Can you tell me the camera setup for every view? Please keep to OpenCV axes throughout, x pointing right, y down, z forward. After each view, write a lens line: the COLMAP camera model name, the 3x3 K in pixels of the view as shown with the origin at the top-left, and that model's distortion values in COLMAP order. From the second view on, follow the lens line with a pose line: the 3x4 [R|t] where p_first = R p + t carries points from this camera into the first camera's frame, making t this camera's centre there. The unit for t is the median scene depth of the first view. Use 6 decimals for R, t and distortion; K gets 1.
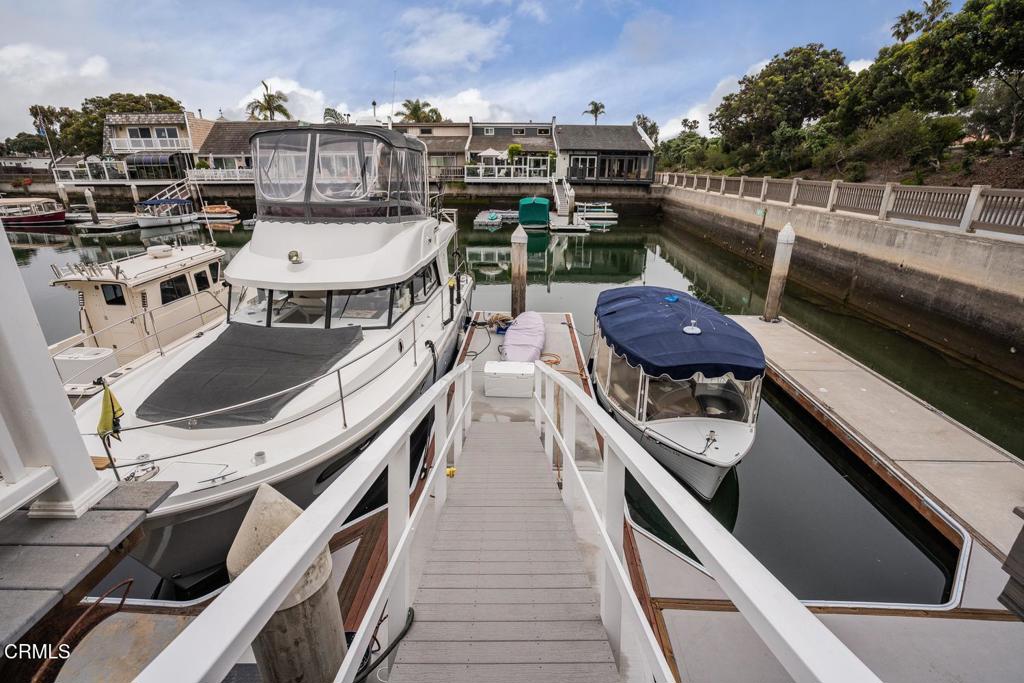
lens RADIAL K [[481.6, 0, 516.1], [0, 481.6, 335.8], [0, 0, 1]] dist [-0.037182, 0.013066]
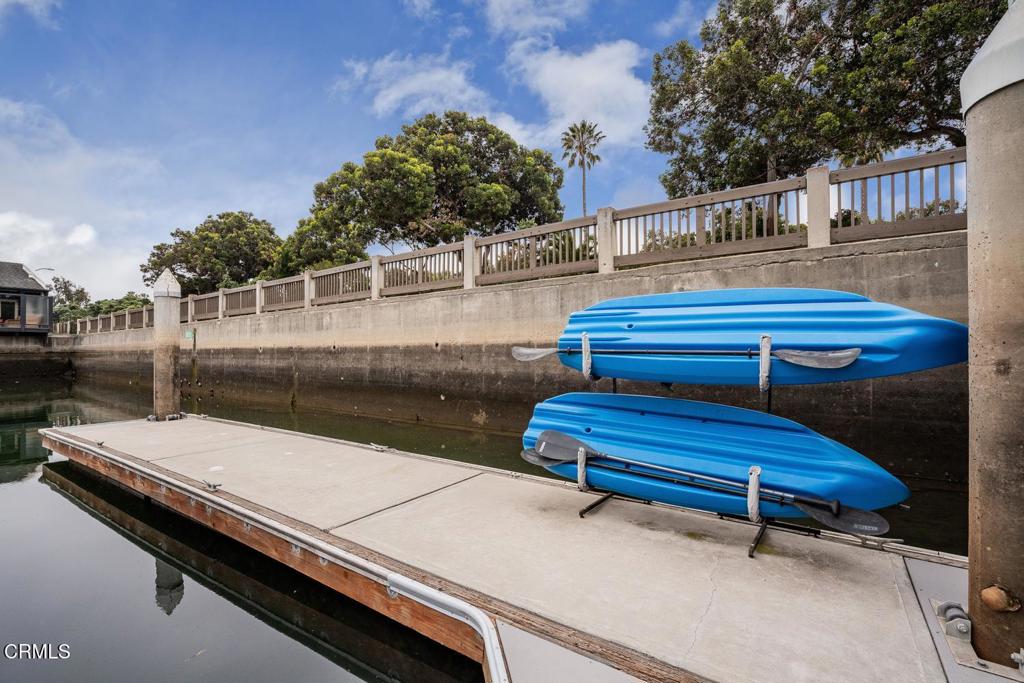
lens RADIAL K [[481.6, 0, 511.5], [0, 481.6, 327.1], [0, 0, 1]] dist [-0.037182, 0.013066]
pose [[0.546763, 0.007561, 0.837253, 0.089187], [0.293874, 0.934611, -0.200353, 0.039790], [-0.784021, 0.355592, 0.508788, 0.096632]]
